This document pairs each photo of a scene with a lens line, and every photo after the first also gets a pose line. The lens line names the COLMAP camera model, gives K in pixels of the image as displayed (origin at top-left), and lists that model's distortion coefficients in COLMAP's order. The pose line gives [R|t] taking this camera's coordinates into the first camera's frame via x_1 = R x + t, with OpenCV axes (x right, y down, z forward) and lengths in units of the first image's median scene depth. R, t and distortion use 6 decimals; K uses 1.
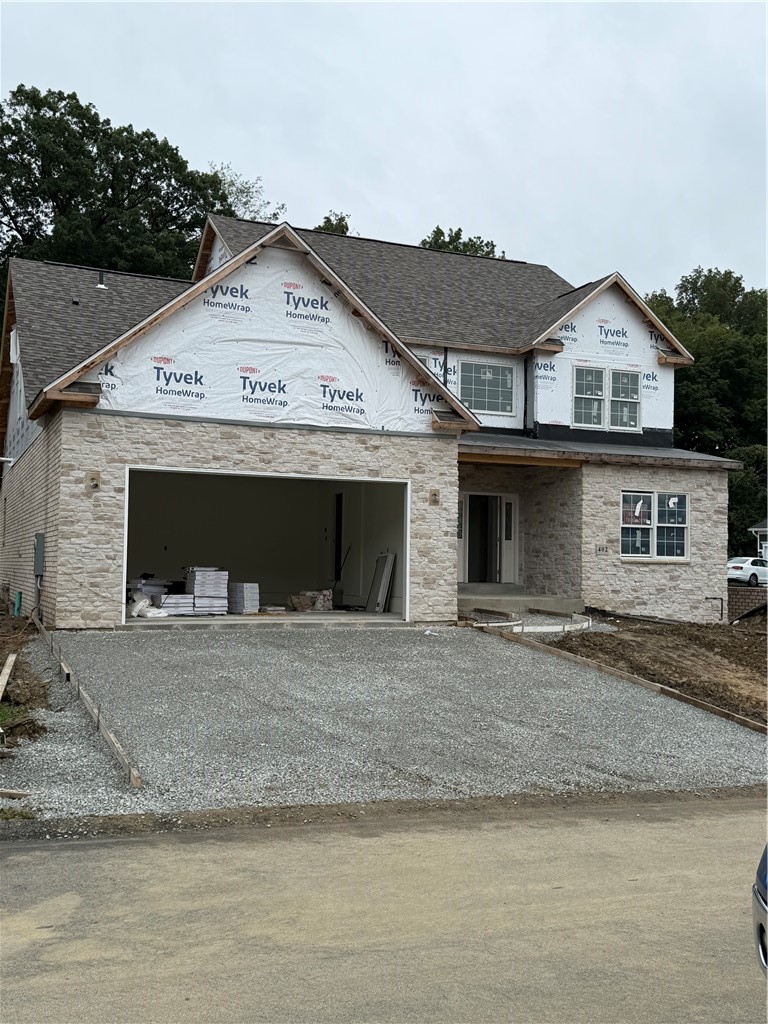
lens RADIAL K [[1084.4, 0, 384.0], [0, 1084.4, 512.0], [0, 0, 1]] dist [0.069318, -0.013724]
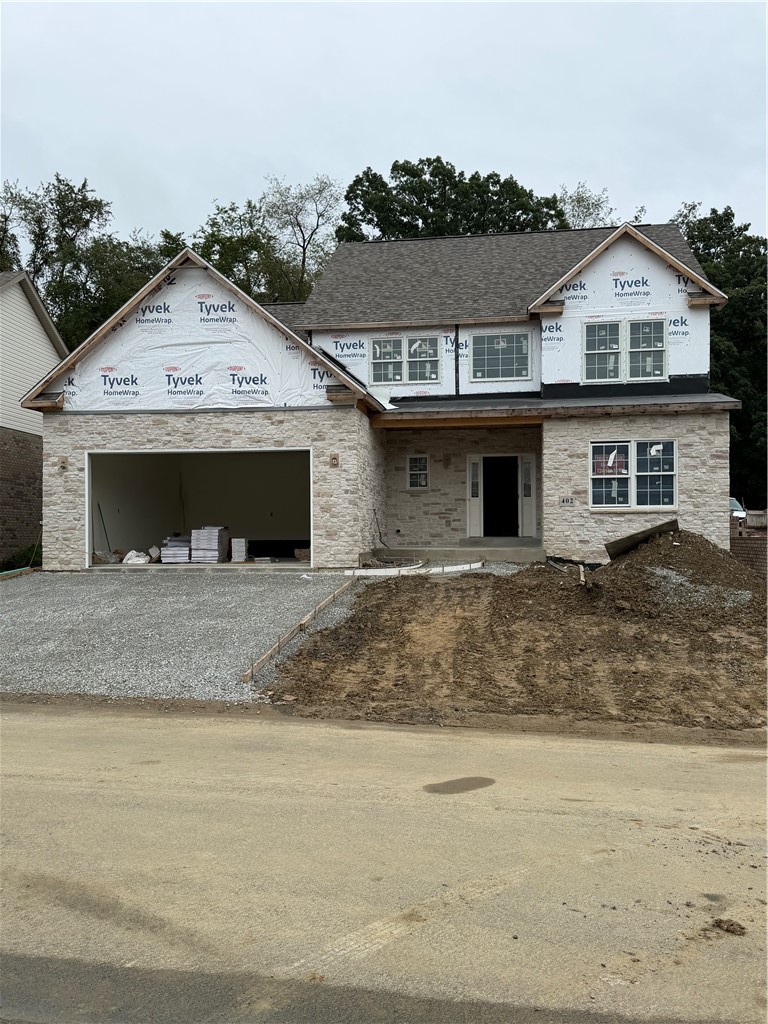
lens RADIAL K [[897.9, 0, 384.3], [0, 897.9, 525.4], [0, 0, 1]] dist [0.178809, -0.501561]
pose [[0.837491, -0.026236, -0.545821, 0.522645], [0.044006, 0.998841, 0.019511, 0.033254], [0.544677, -0.040360, 0.837674, 0.190484]]
